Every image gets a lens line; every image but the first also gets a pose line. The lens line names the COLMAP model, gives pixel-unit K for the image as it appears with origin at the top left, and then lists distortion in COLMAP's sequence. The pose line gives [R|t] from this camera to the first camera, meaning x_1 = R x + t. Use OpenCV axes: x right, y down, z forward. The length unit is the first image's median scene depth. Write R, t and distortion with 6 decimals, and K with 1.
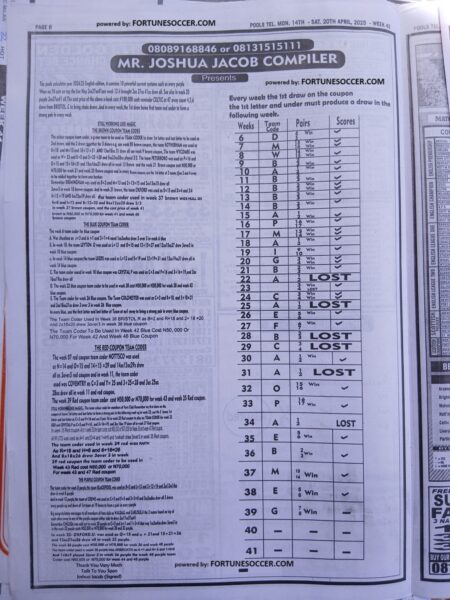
lens RADIAL K [[456.4, 0, 223.7], [0, 456.4, 306.8], [0, 0, 1]] dist [-0.041447, -0.028483]
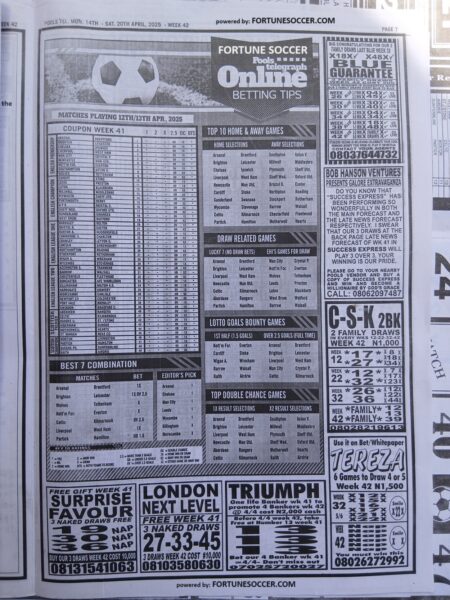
lens RADIAL K [[456.4, 0, 223.7], [0, 456.4, 296.1], [0, 0, 1]] dist [-0.041447, -0.028483]
pose [[0.996657, 0.007417, 0.081365, 0.761519], [-0.007615, 0.999969, 0.002120, -0.025858], [-0.081347, -0.002733, 0.996682, -0.021624]]
